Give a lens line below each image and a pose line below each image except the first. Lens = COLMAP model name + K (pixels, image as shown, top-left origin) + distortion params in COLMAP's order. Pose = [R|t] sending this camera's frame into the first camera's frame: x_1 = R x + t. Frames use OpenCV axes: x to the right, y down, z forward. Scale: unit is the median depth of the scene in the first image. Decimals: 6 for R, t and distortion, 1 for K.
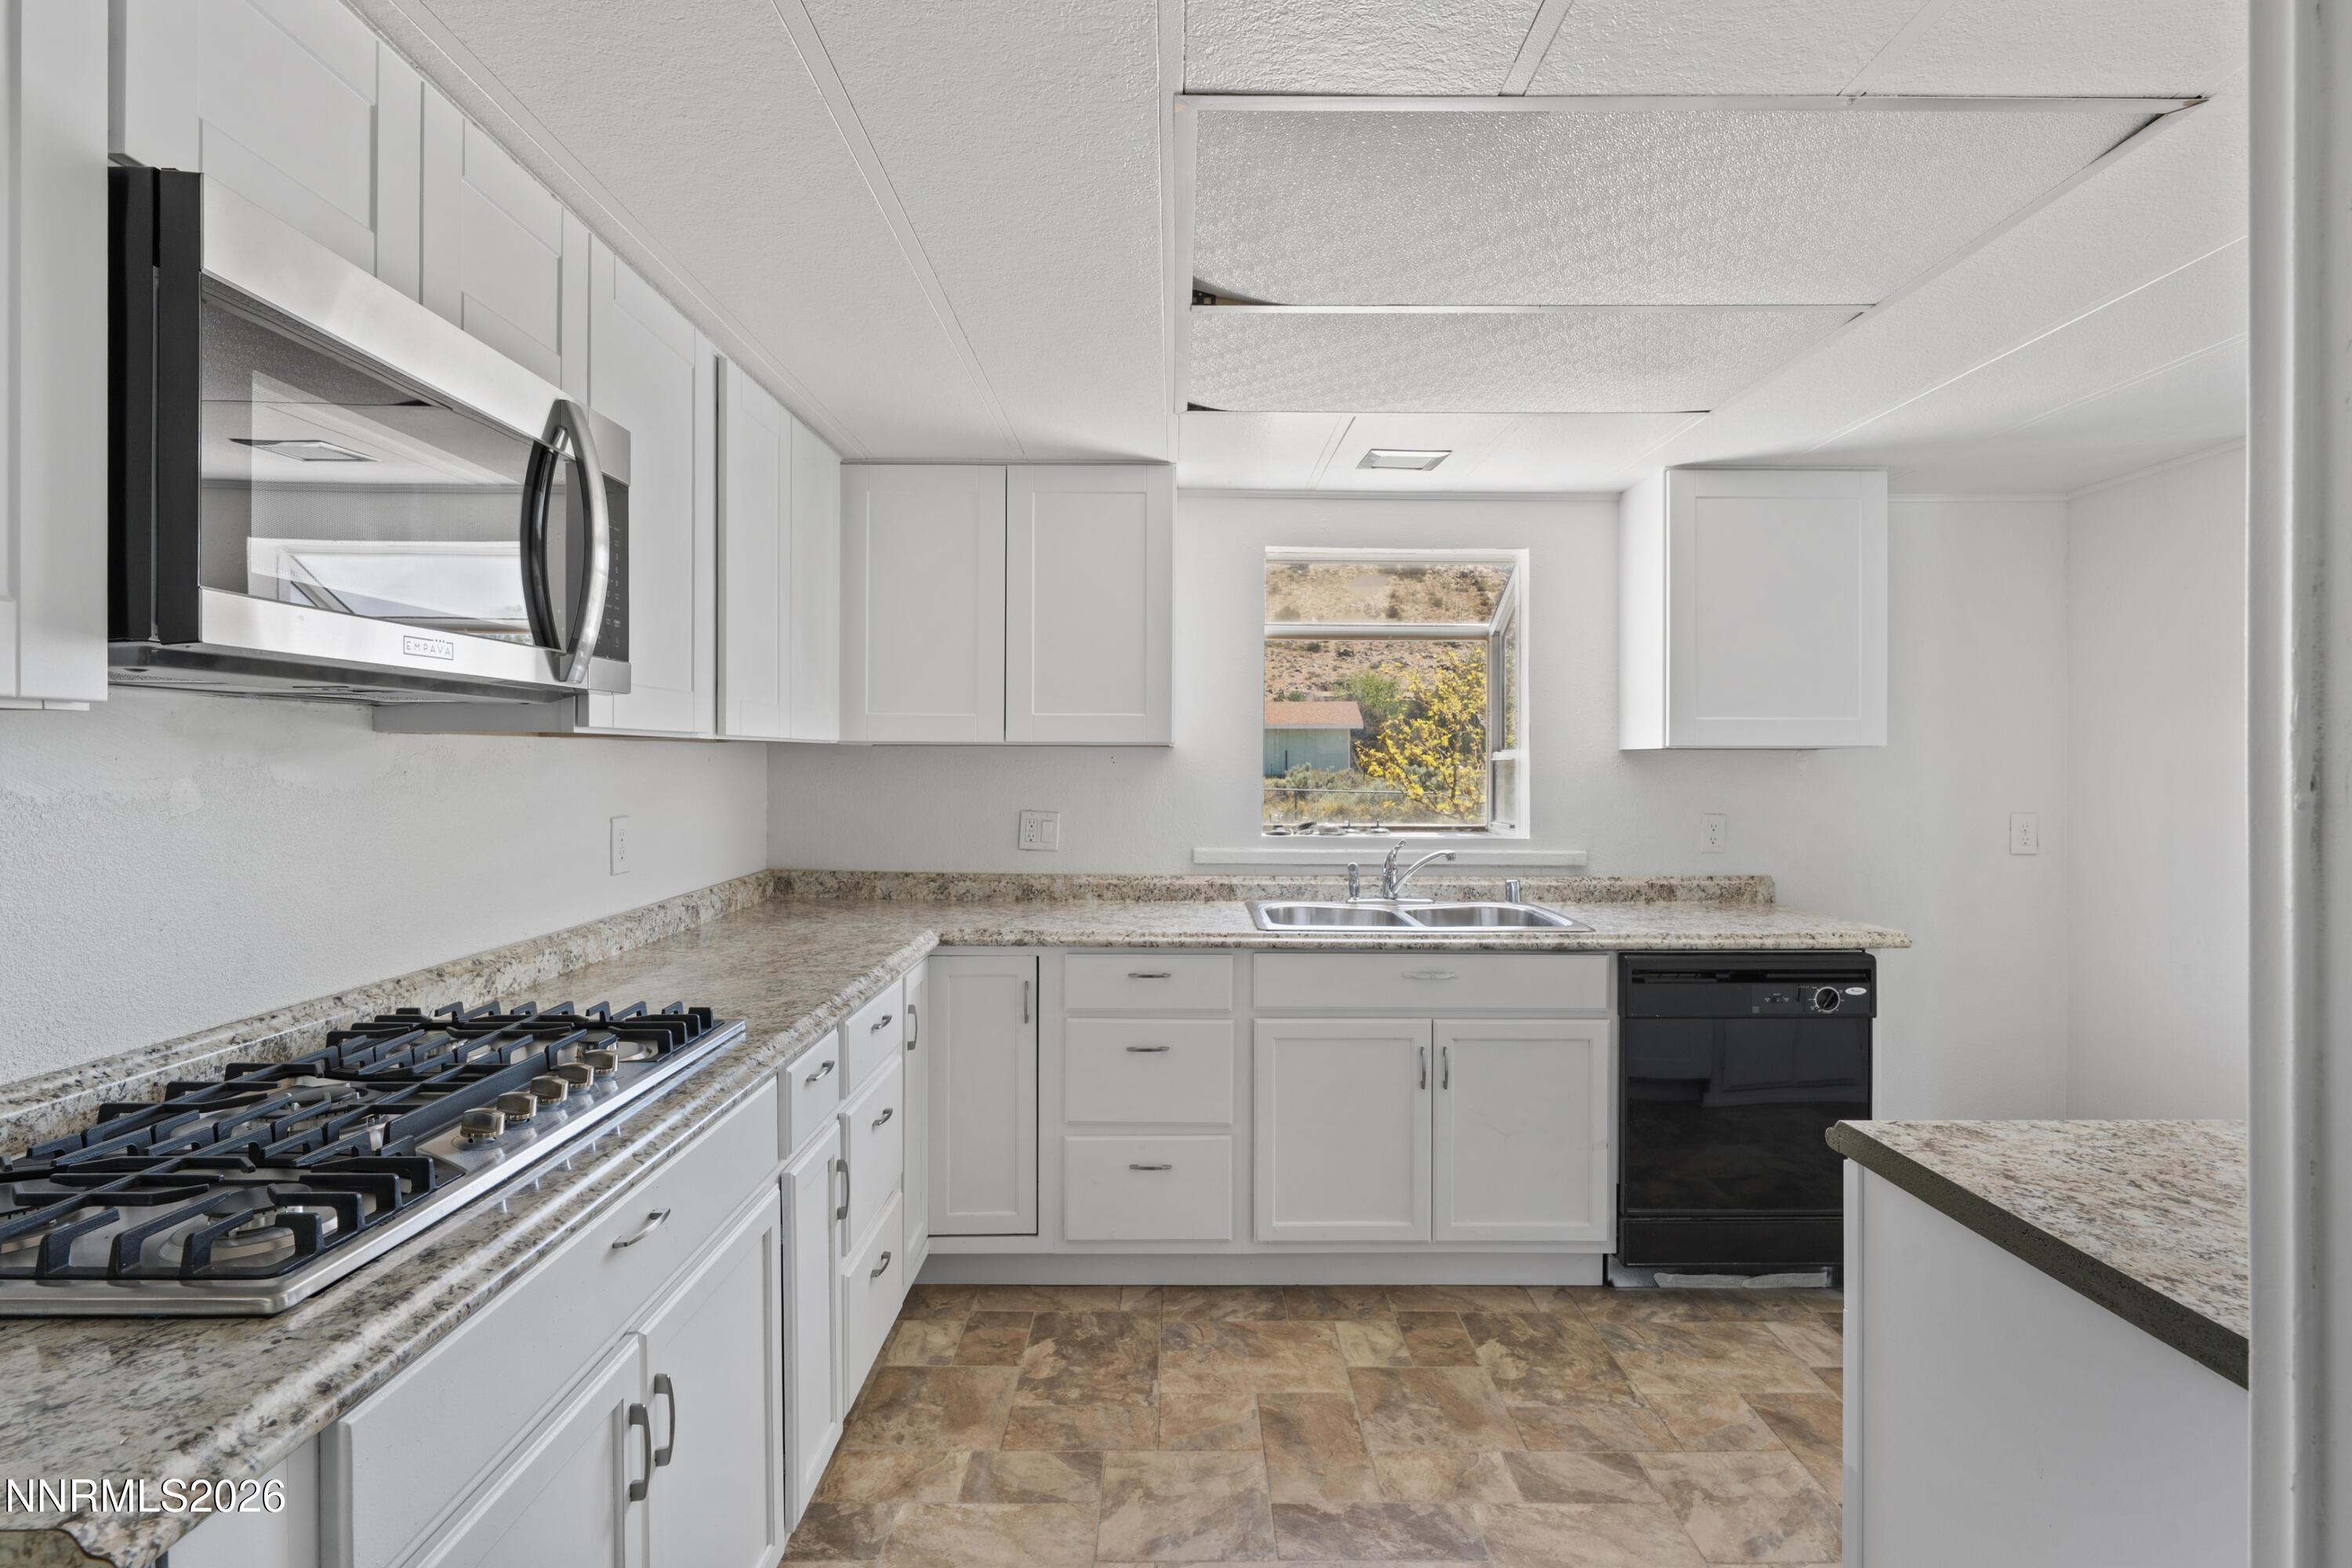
lens RADIAL K [[1141.4, 0, 1177.9], [0, 1141.4, 759.8], [0, 0, 1]] dist [-0.004895, 0.001330]
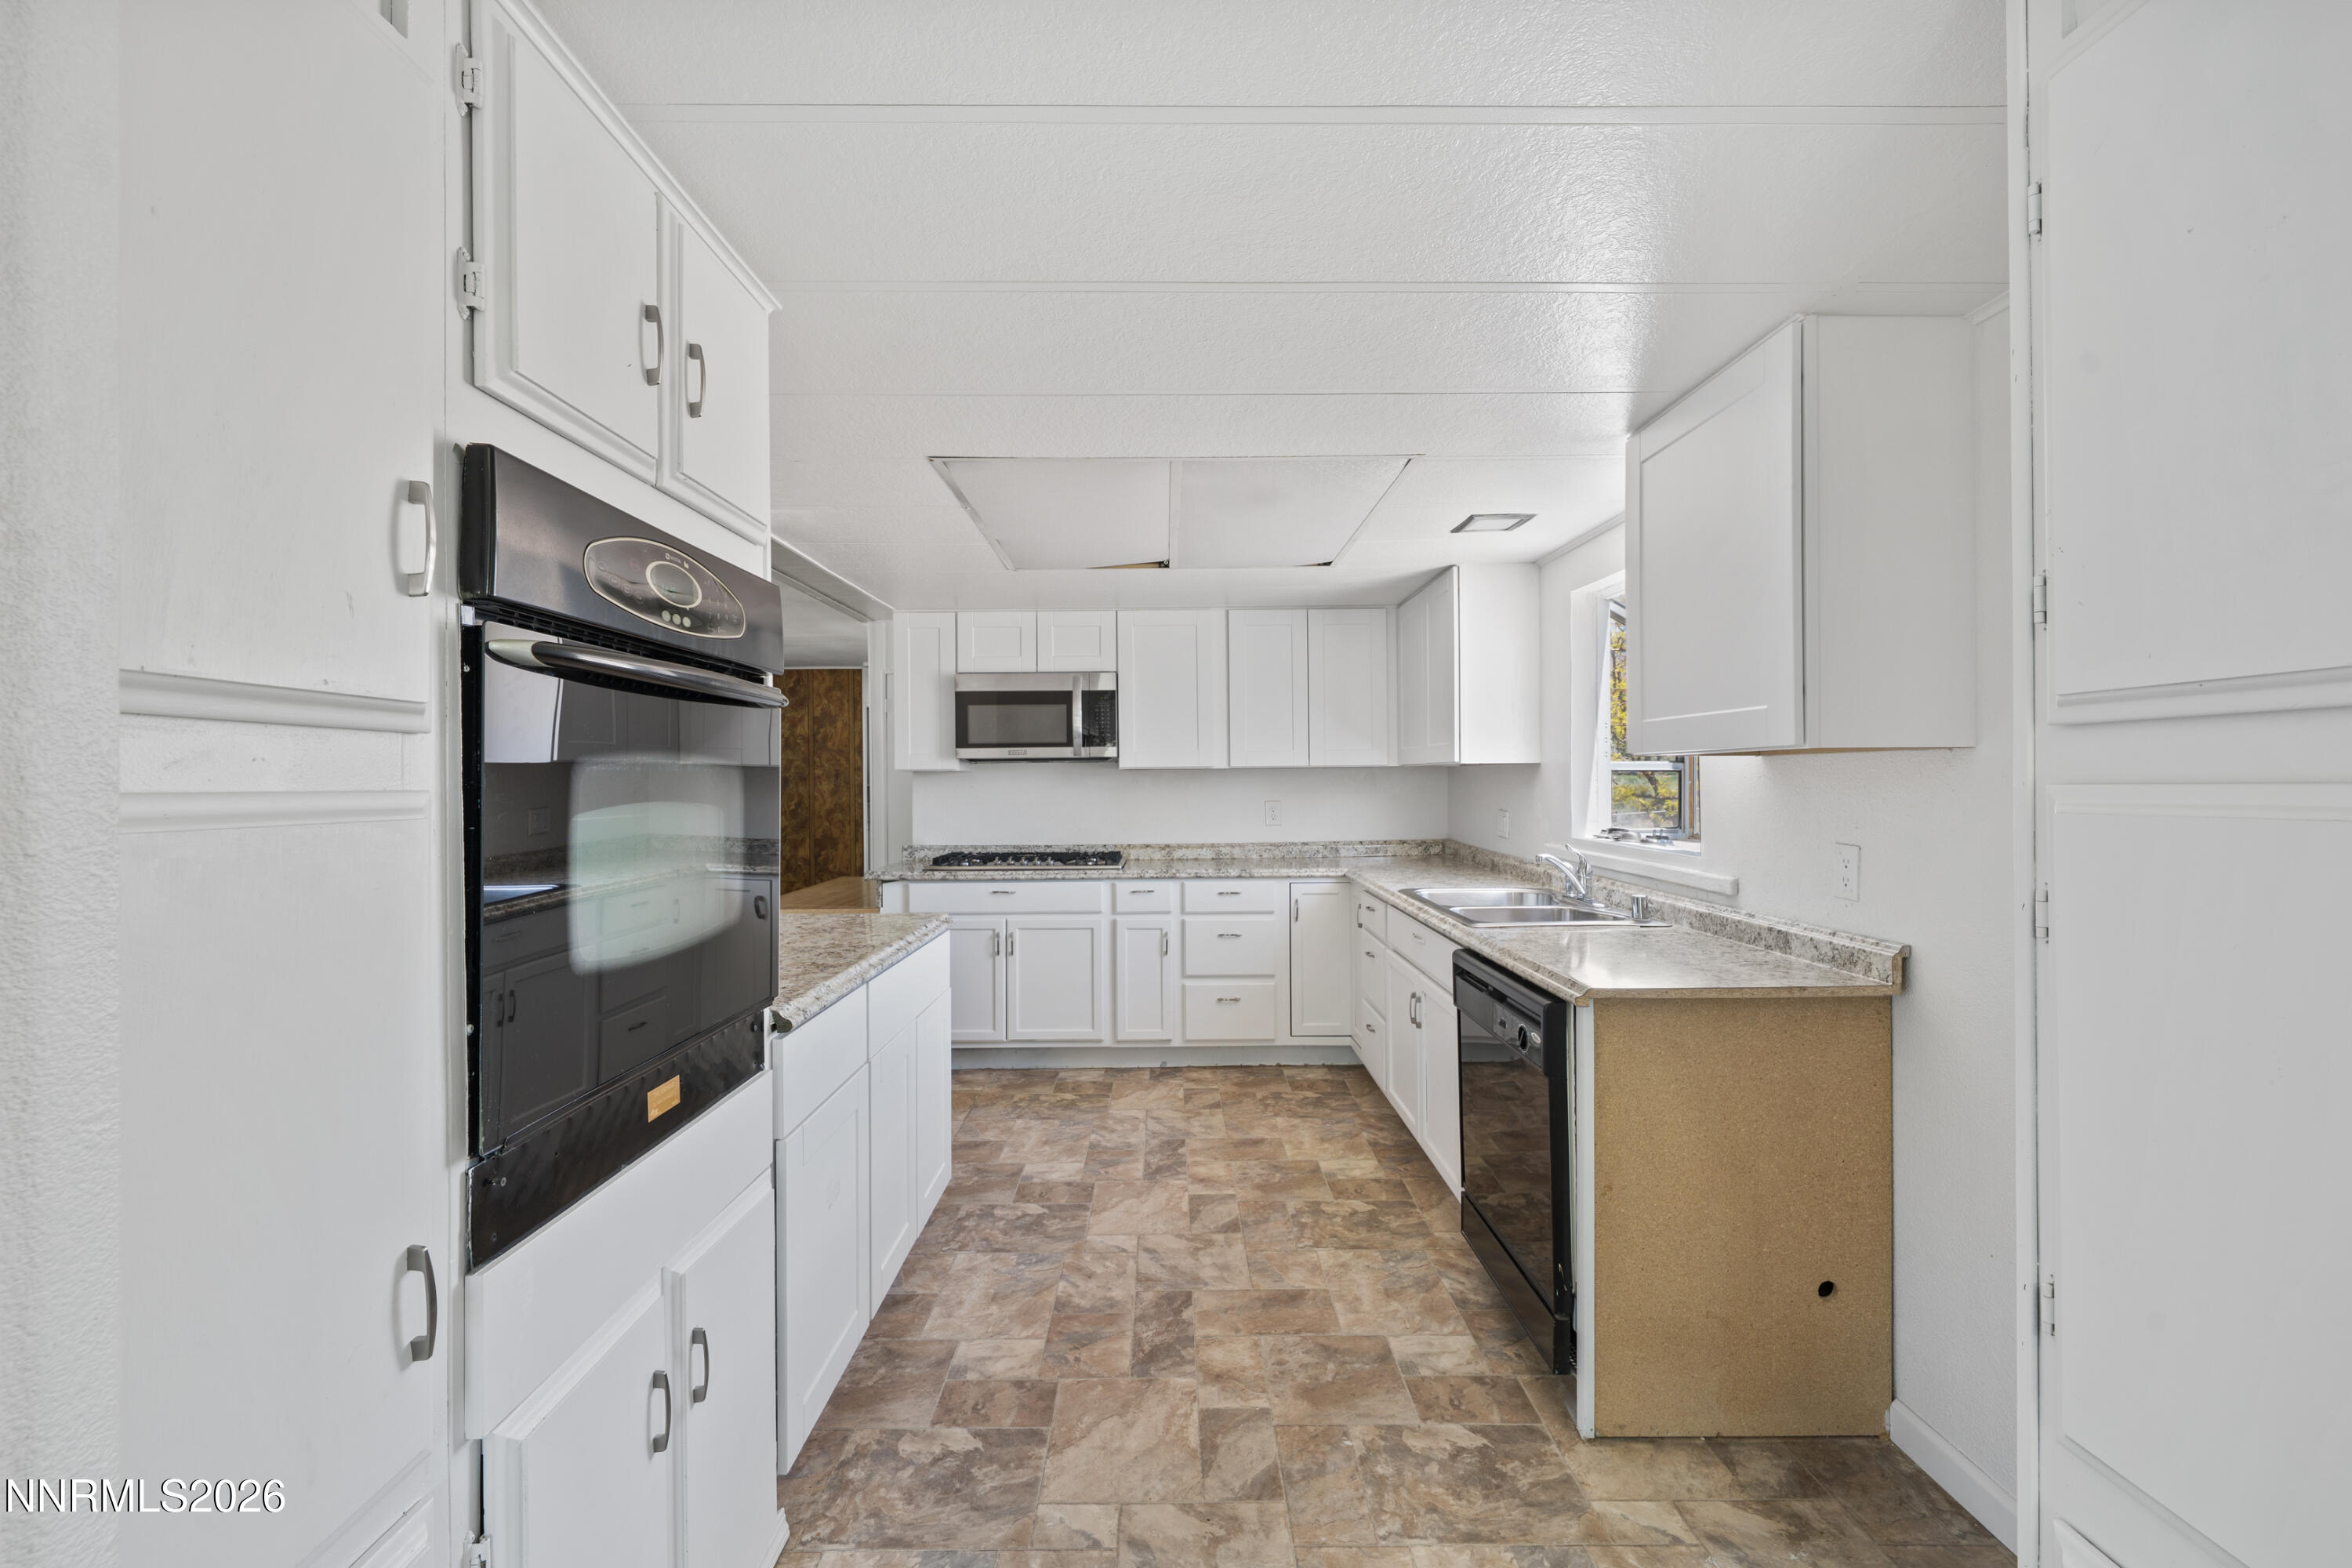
lens RADIAL K [[944.5, 0, 1179.5], [0, 944.5, 761.6], [0, 0, 1]] dist [0.002297, -0.000097]
pose [[0.006826, -0.016504, -0.999840, 1.322899], [0.012256, 0.999790, -0.016420, -0.001058], [0.999902, -0.012142, 0.007026, 0.725735]]
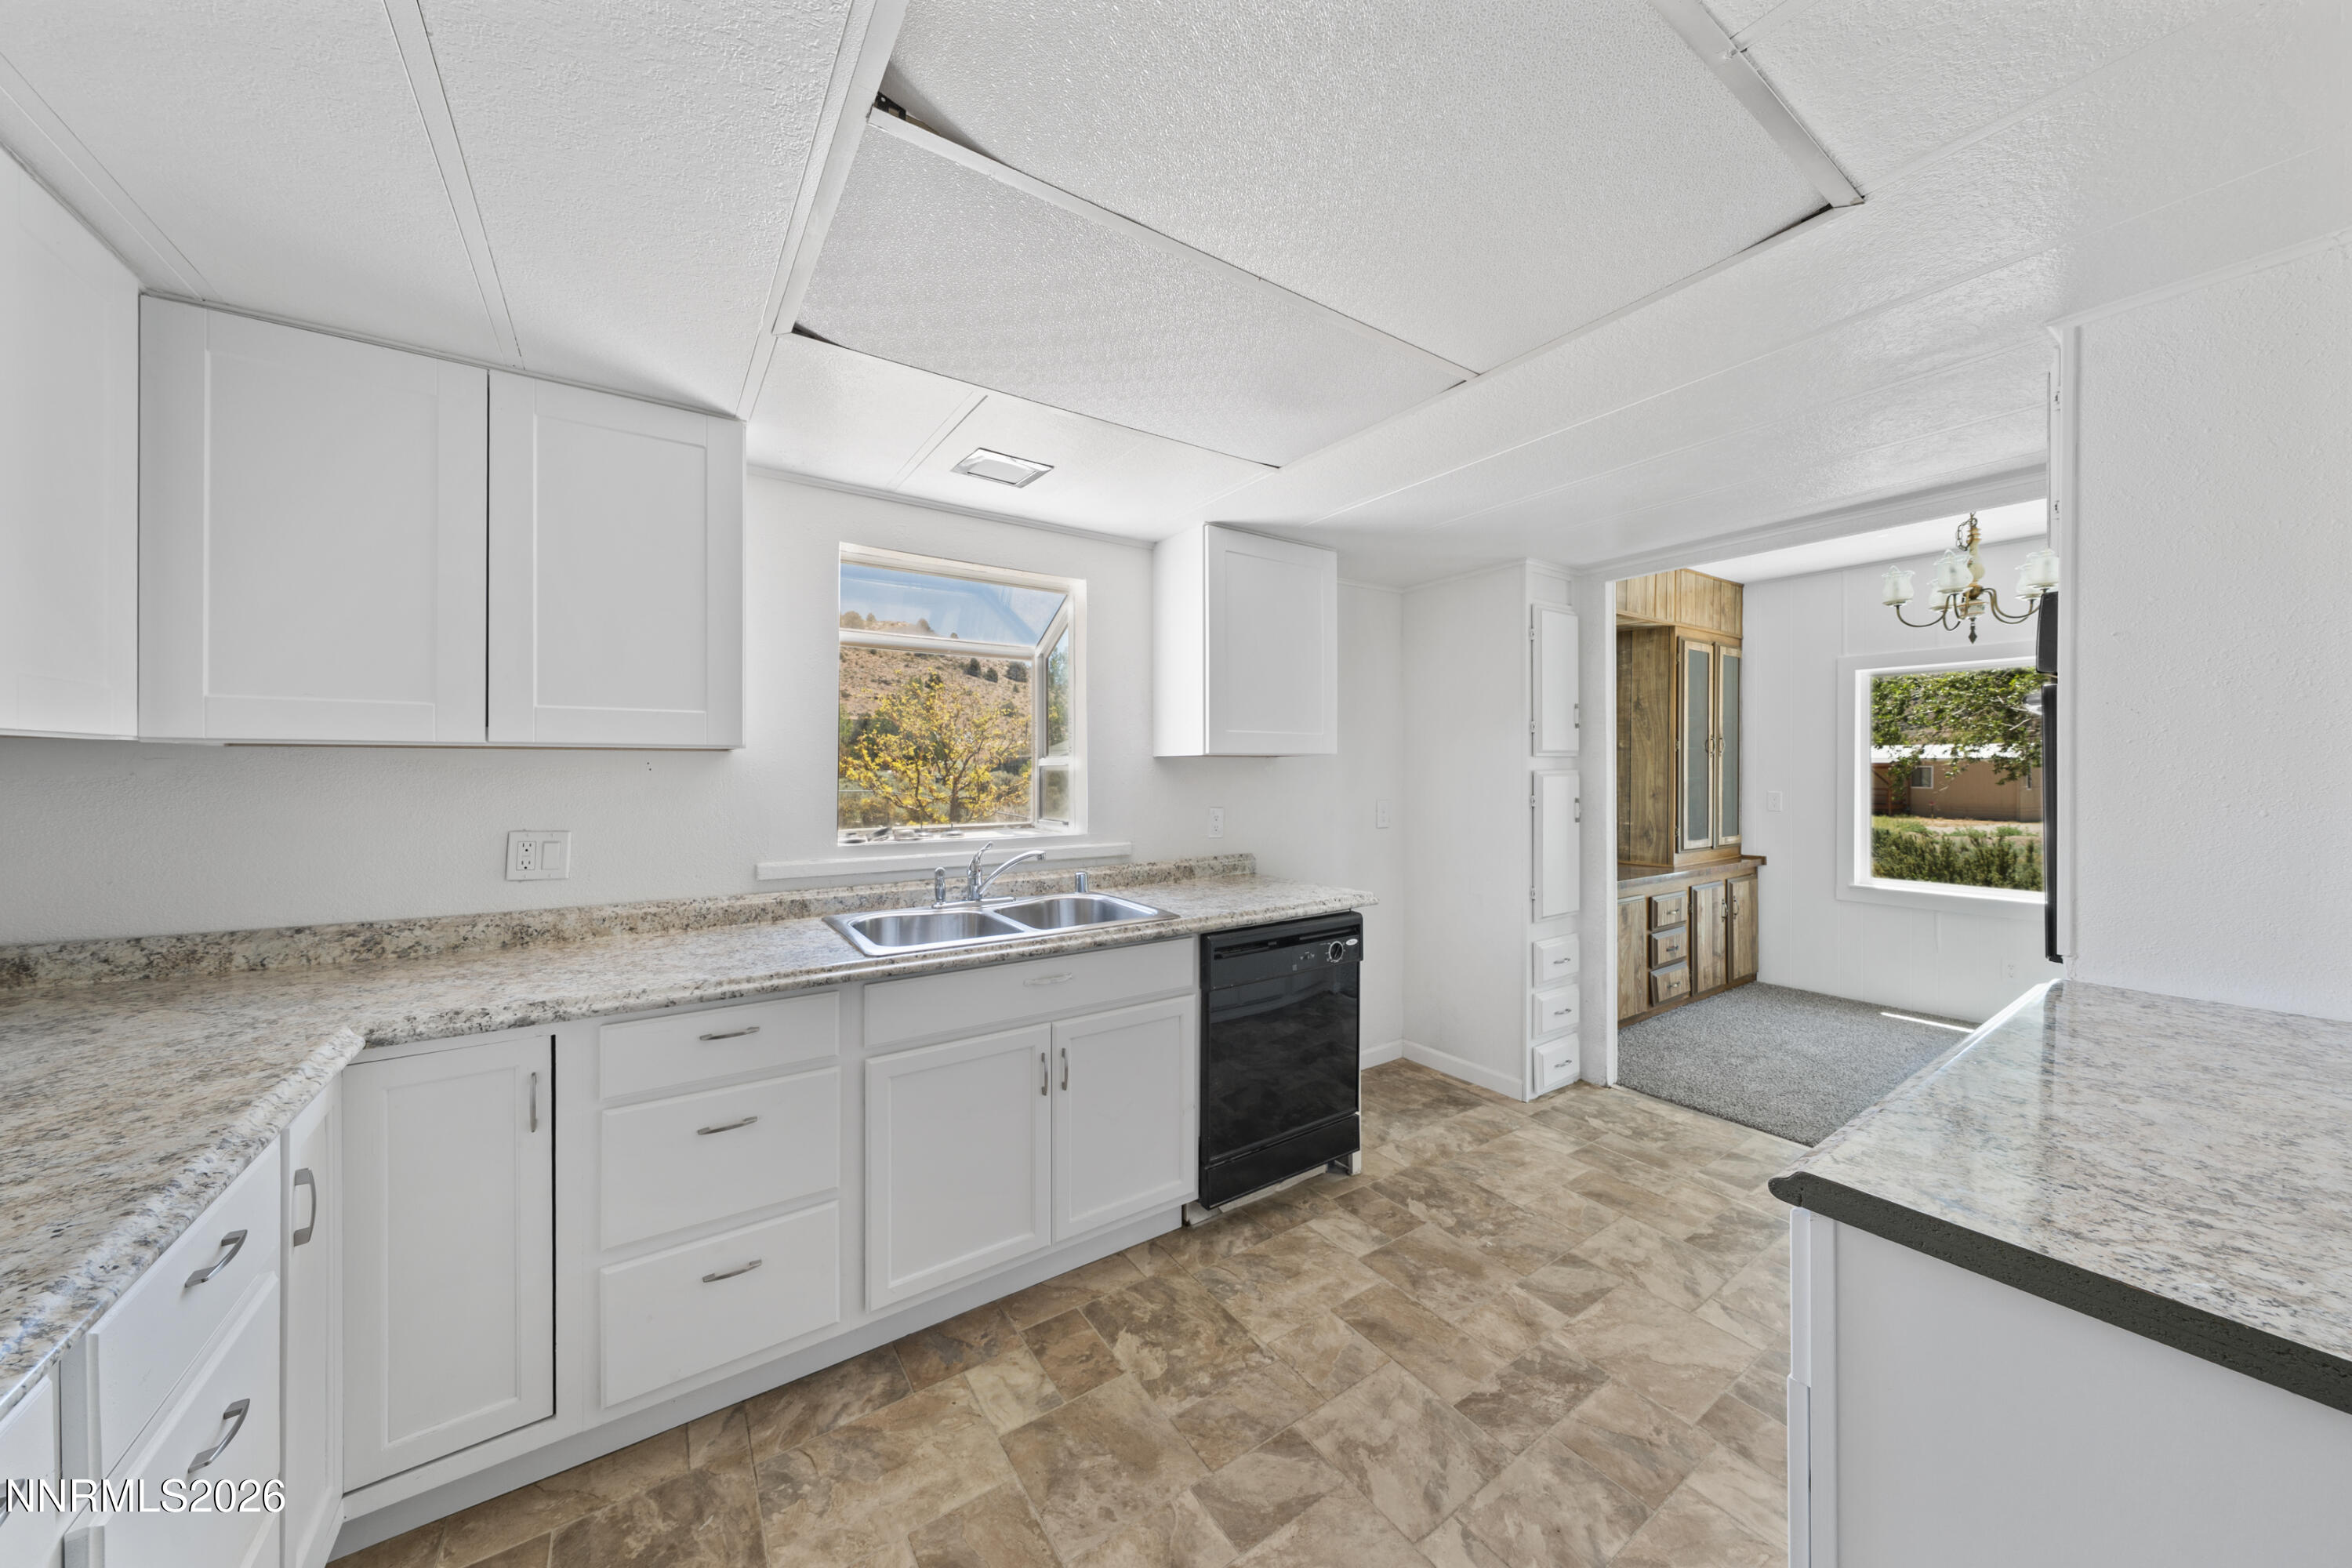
lens RADIAL K [[795.0, 0, 1177.6], [0, 795.0, 764.8], [0, 0, 1]] dist [-0.001073, -0.000297]
pose [[0.829590, -0.002538, 0.558367, -0.075341], [0.003441, 0.999994, -0.000568, 0.000755], [-0.558362, 0.002392, 0.829594, 0.357972]]
